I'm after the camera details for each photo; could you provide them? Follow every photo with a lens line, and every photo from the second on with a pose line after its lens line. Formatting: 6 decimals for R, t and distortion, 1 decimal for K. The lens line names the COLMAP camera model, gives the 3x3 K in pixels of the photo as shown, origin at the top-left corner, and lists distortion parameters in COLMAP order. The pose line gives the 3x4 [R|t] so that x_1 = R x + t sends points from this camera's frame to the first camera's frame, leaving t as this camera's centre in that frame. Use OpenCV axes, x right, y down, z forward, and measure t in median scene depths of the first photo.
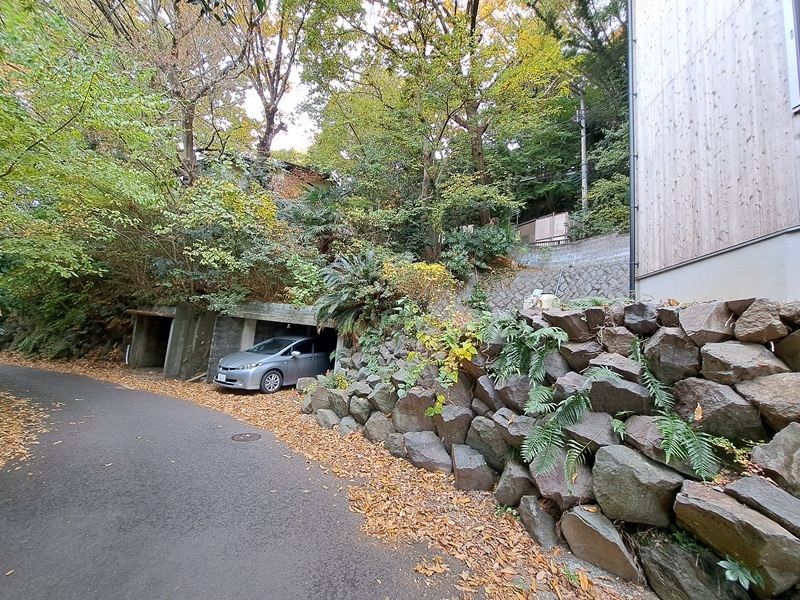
lens RADIAL K [[320.3, 0, 400.0], [0, 320.3, 300.0], [0, 0, 1]] dist [-0.014937, -0.000024]
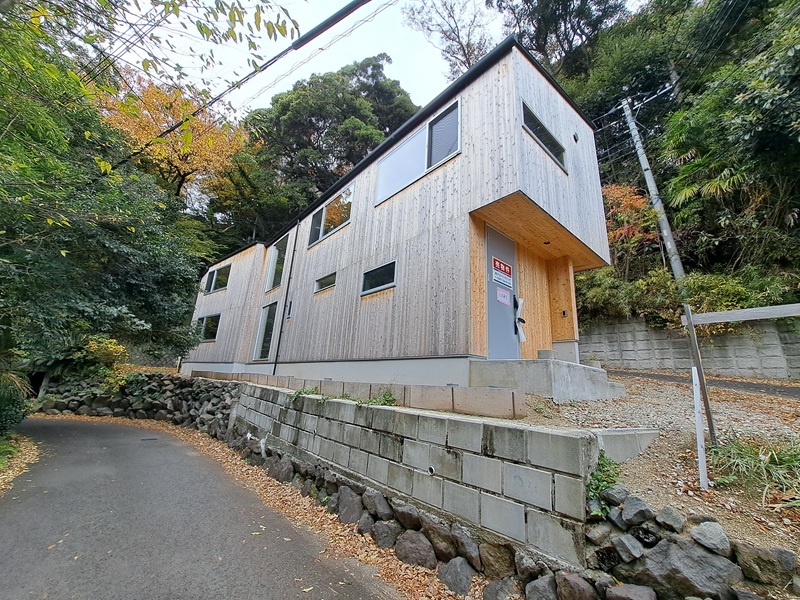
lens RADIAL K [[320.3, 0, 400.0], [0, 320.3, 300.0], [0, 0, 1]] dist [-0.014937, -0.000024]
pose [[0.685228, 0.133457, 0.715997, -0.261483], [-0.079278, 0.990895, -0.108825, -0.482164], [-0.724001, 0.017808, 0.689569, -2.884865]]
